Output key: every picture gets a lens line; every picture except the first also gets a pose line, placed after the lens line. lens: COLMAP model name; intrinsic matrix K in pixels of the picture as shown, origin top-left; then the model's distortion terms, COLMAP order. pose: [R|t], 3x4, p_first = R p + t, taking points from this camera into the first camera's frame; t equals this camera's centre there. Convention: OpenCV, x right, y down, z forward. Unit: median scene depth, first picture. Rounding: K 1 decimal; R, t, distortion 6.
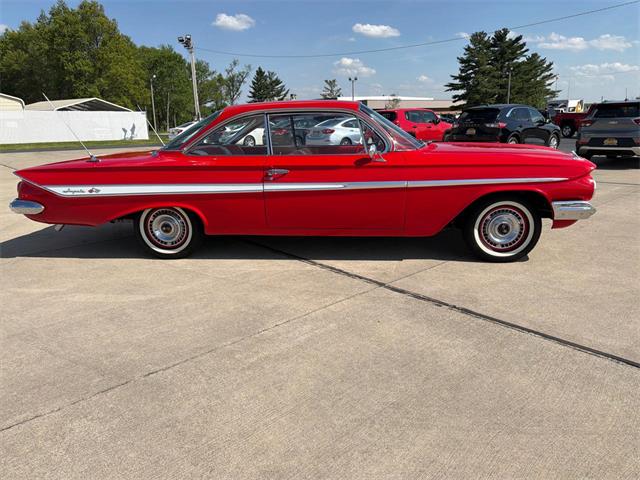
lens RADIAL K [[457.8, 0, 325.4], [0, 457.8, 241.2], [0, 0, 1]] dist [0.015404, -0.024444]
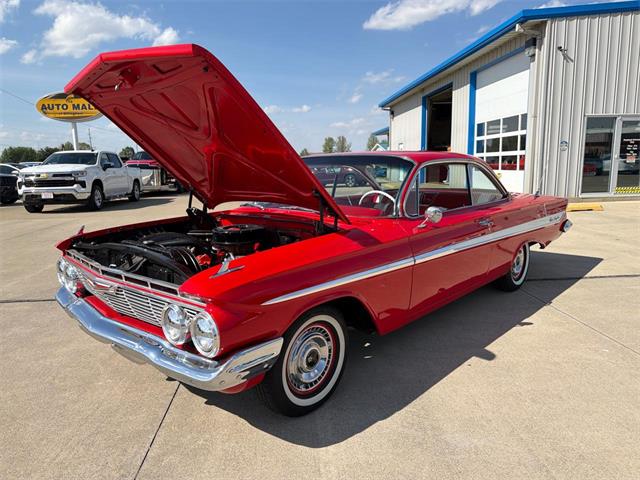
lens RADIAL K [[457.8, 0, 319.5], [0, 457.8, 237.8], [0, 0, 1]] dist [0.015404, -0.024444]
pose [[-0.621012, 0.159258, -0.767451, 0.049731], [-0.167499, 0.929556, 0.328436, -0.028035], [0.765694, 0.332510, -0.550590, 0.097201]]
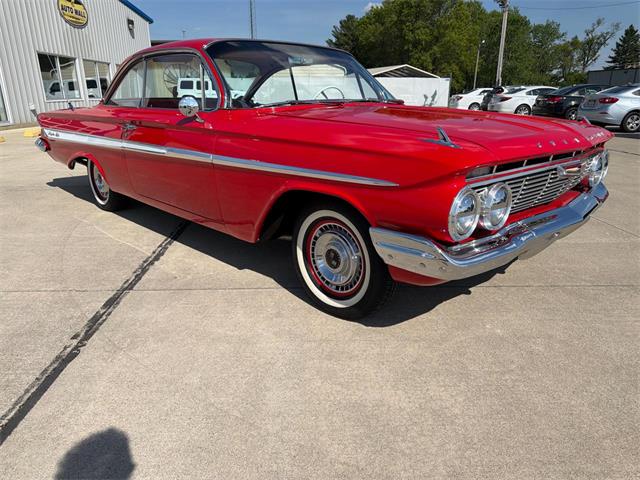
lens RADIAL K [[457.8, 0, 319.5], [0, 457.8, 239.7], [0, 0, 1]] dist [0.015404, -0.024444]
pose [[0.762322, 0.213793, -0.610867, 0.040713], [-0.176973, 0.976750, 0.120995, -0.006477], [0.622532, 0.015870, 0.782434, 0.031340]]
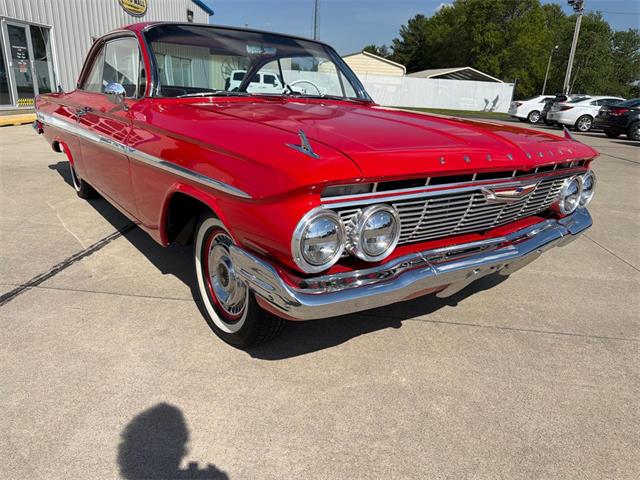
lens RADIAL K [[457.8, 0, 324.0], [0, 457.8, 241.0], [0, 0, 1]] dist [0.015404, -0.024444]
pose [[0.674947, 0.278097, -0.683454, 0.044744], [-0.243983, 0.958269, 0.148973, -0.009091], [0.696361, 0.066203, 0.714632, 0.041281]]
